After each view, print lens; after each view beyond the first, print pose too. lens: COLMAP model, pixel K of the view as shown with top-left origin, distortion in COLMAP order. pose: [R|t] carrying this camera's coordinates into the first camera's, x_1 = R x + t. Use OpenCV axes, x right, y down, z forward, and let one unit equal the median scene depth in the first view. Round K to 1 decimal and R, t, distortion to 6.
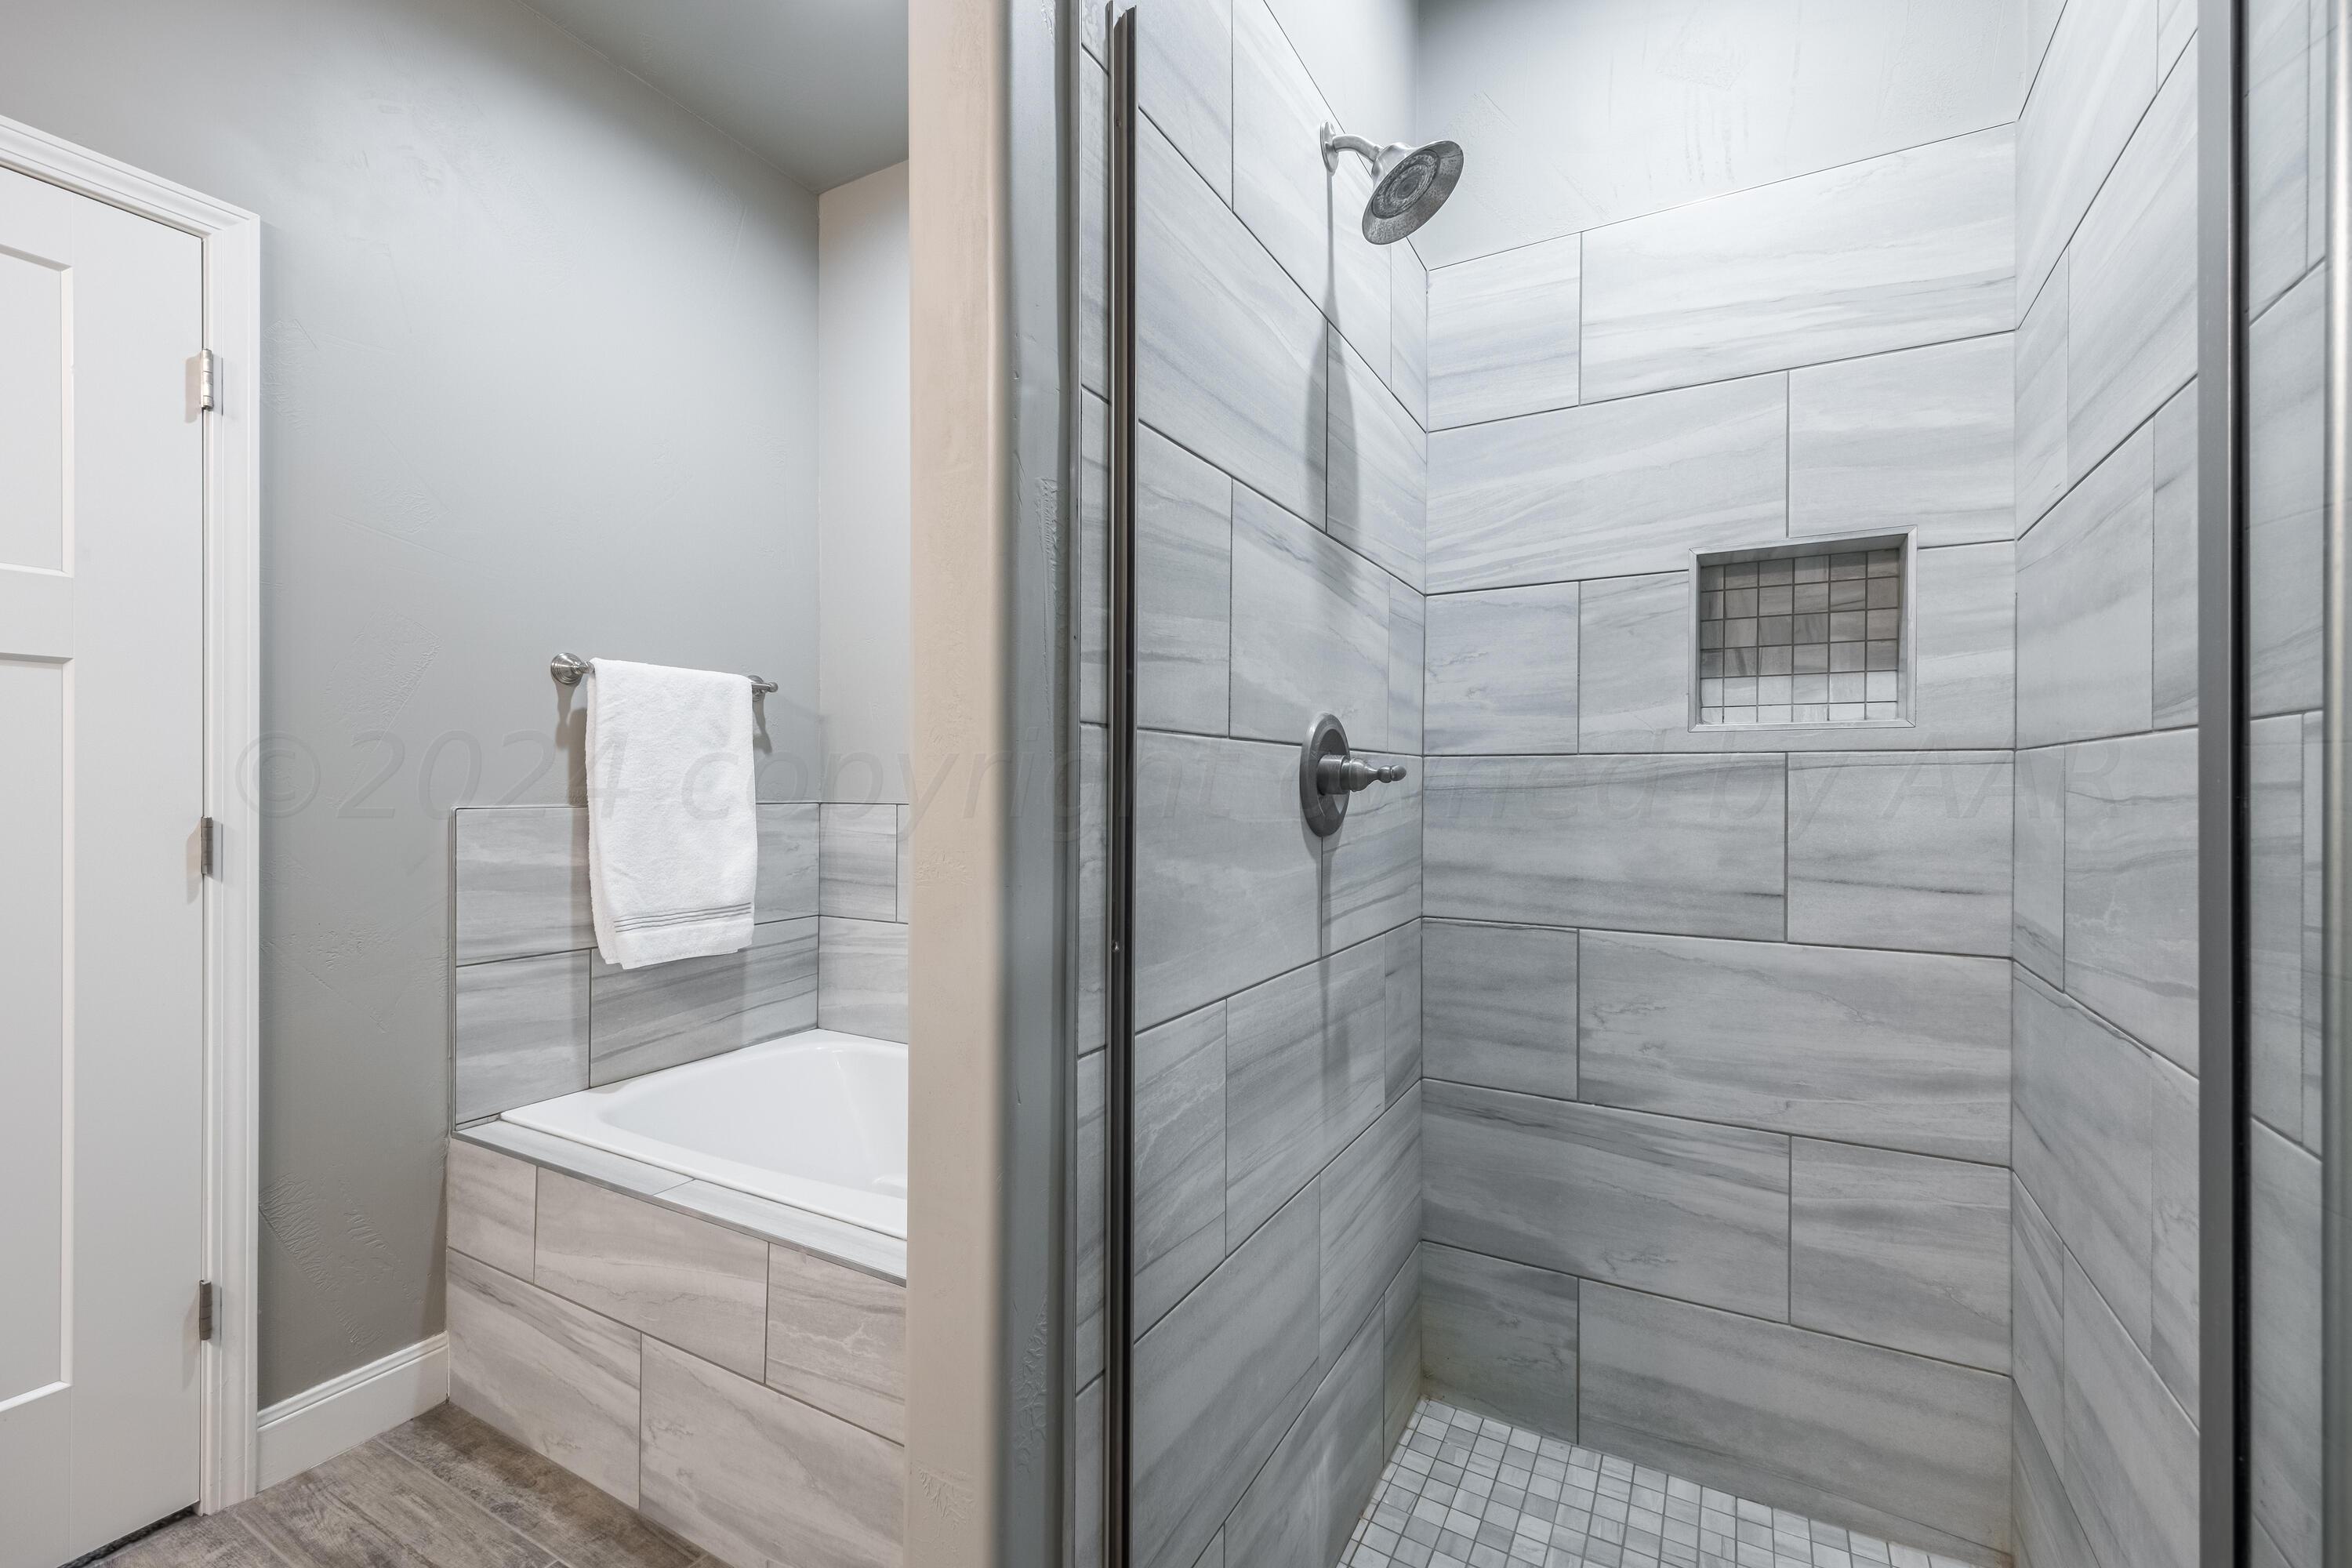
lens RADIAL K [[1021.8, 0, 1176.0], [0, 1021.8, 784.0], [0, 0, 1]] dist [0.042034, -0.000145]
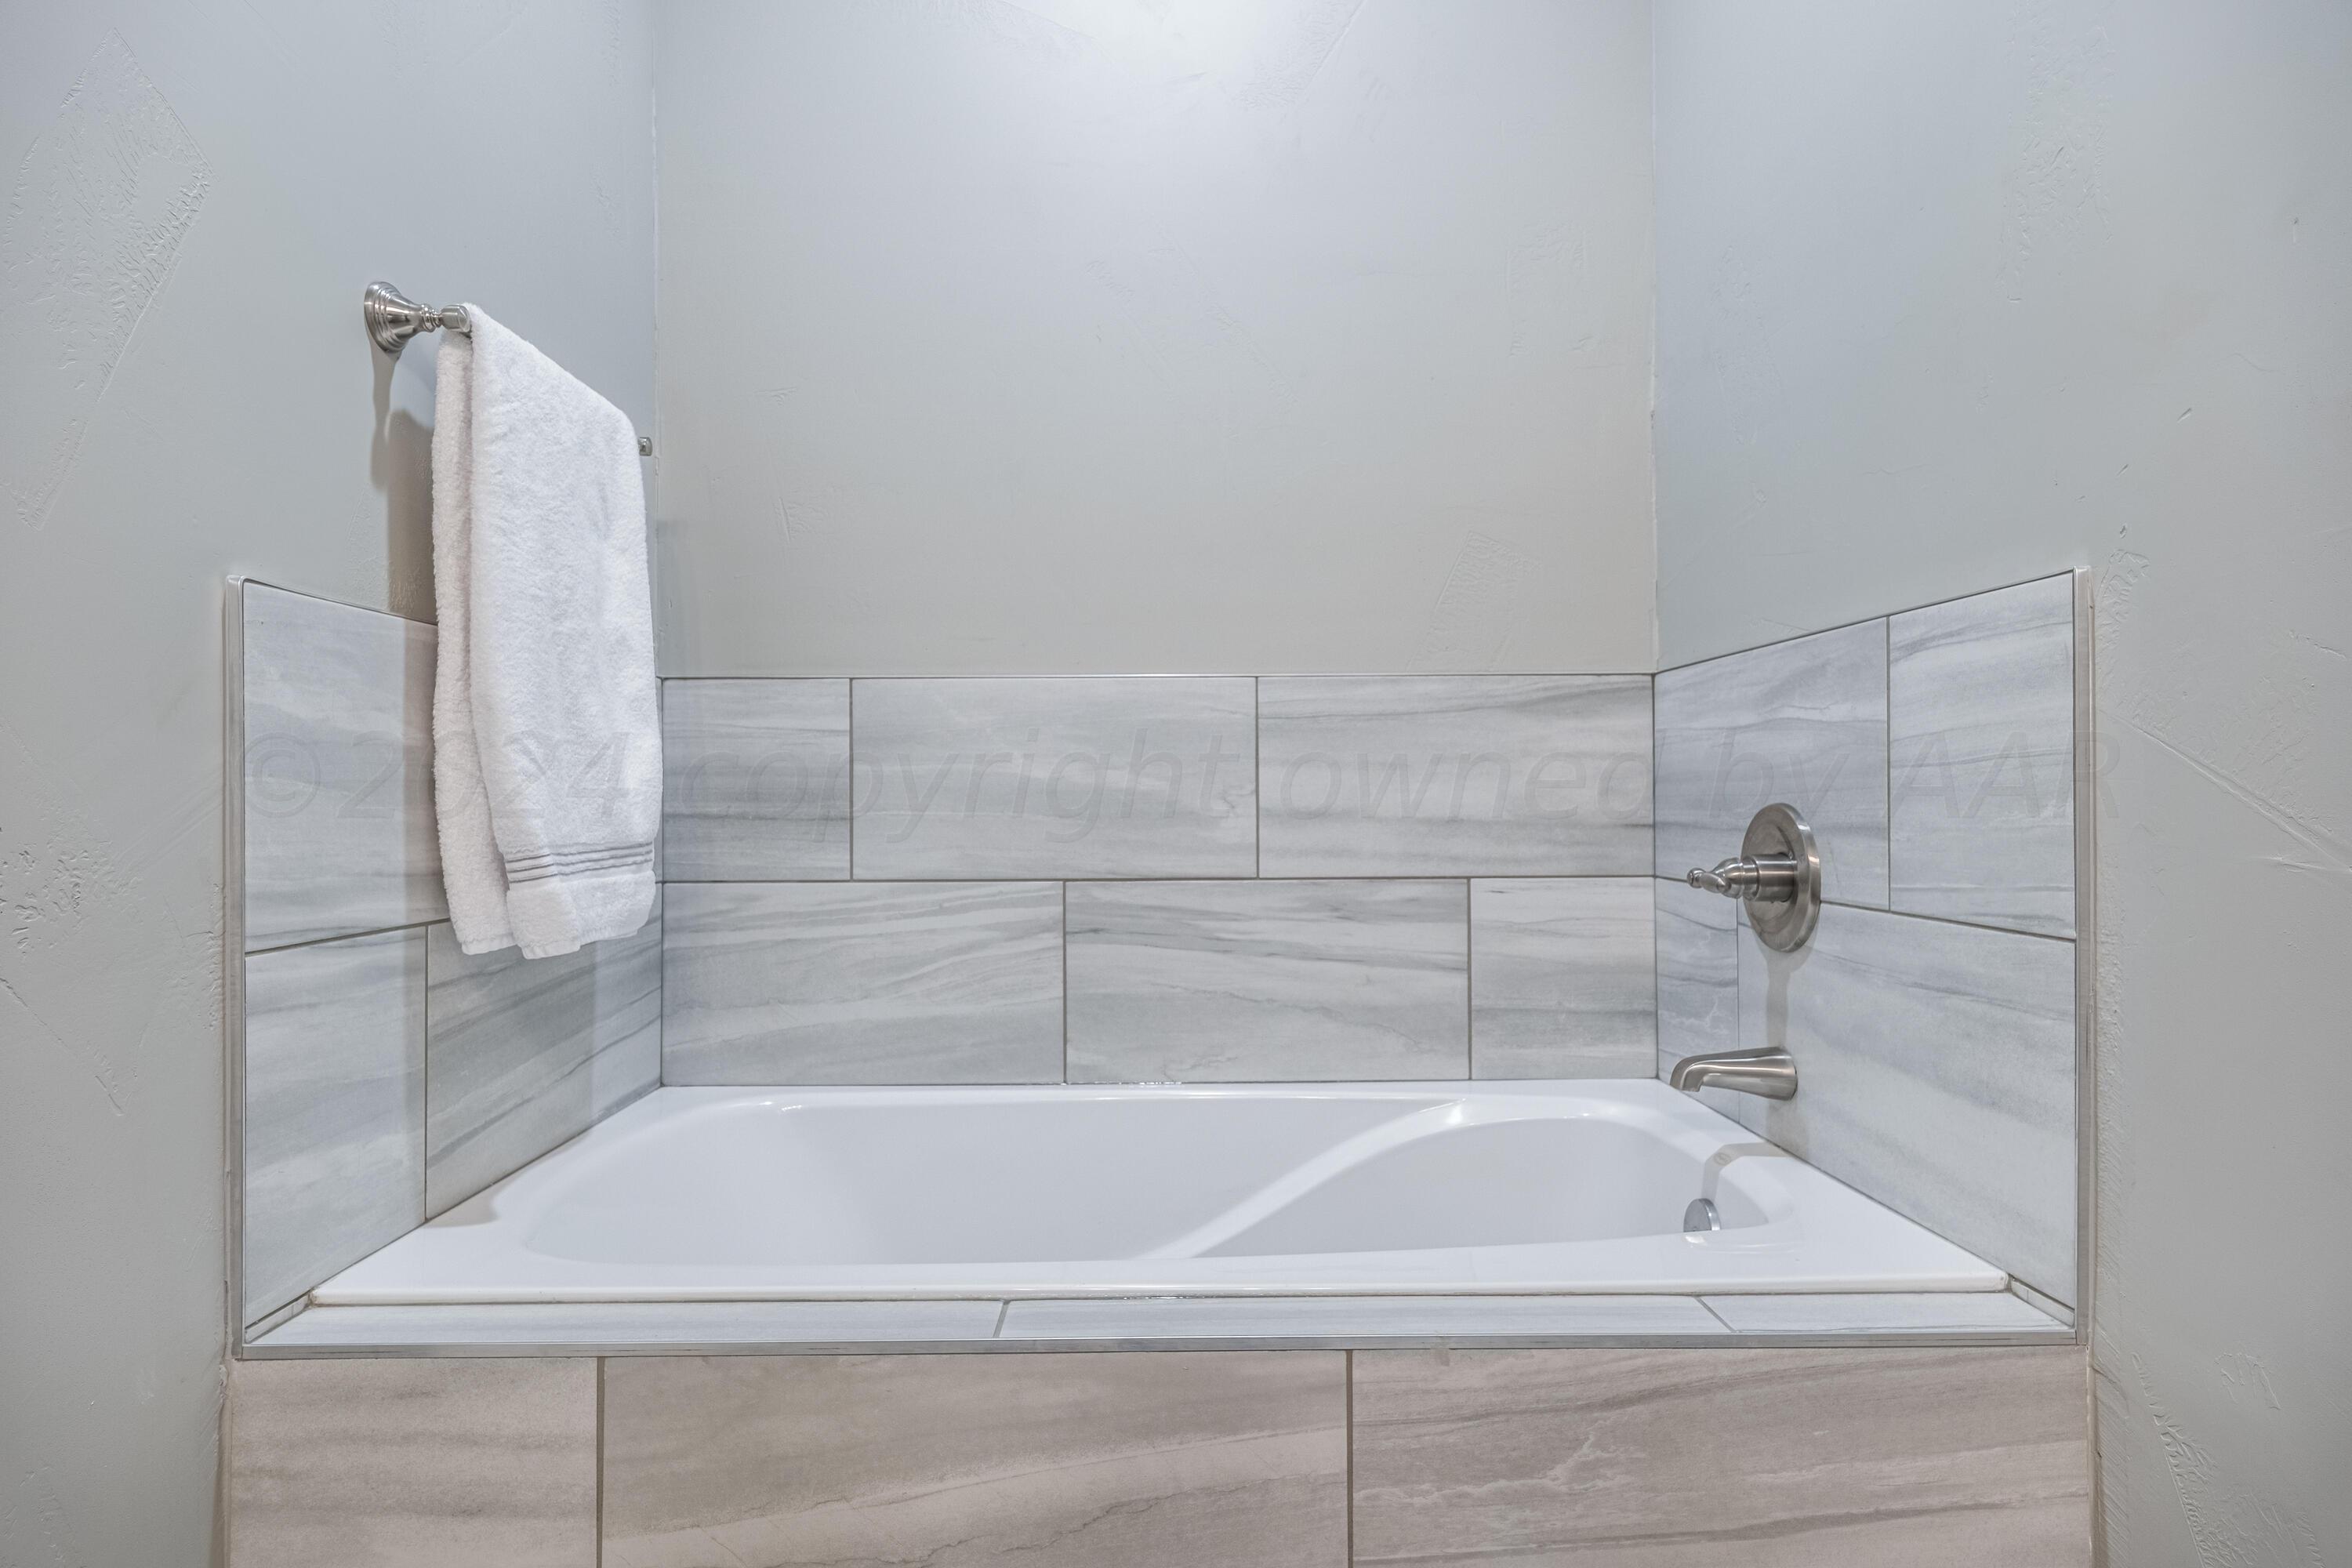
lens RADIAL K [[1271.5, 0, 1176.0], [0, 1271.5, 784.0], [0, 0, 1]] dist [0.002400, 0.000315]
pose [[0.865932, -0.013819, 0.499971, -0.568464], [0.019921, 0.999778, -0.006869, 0.107565], [-0.499765, 0.015908, 0.866015, 0.334095]]
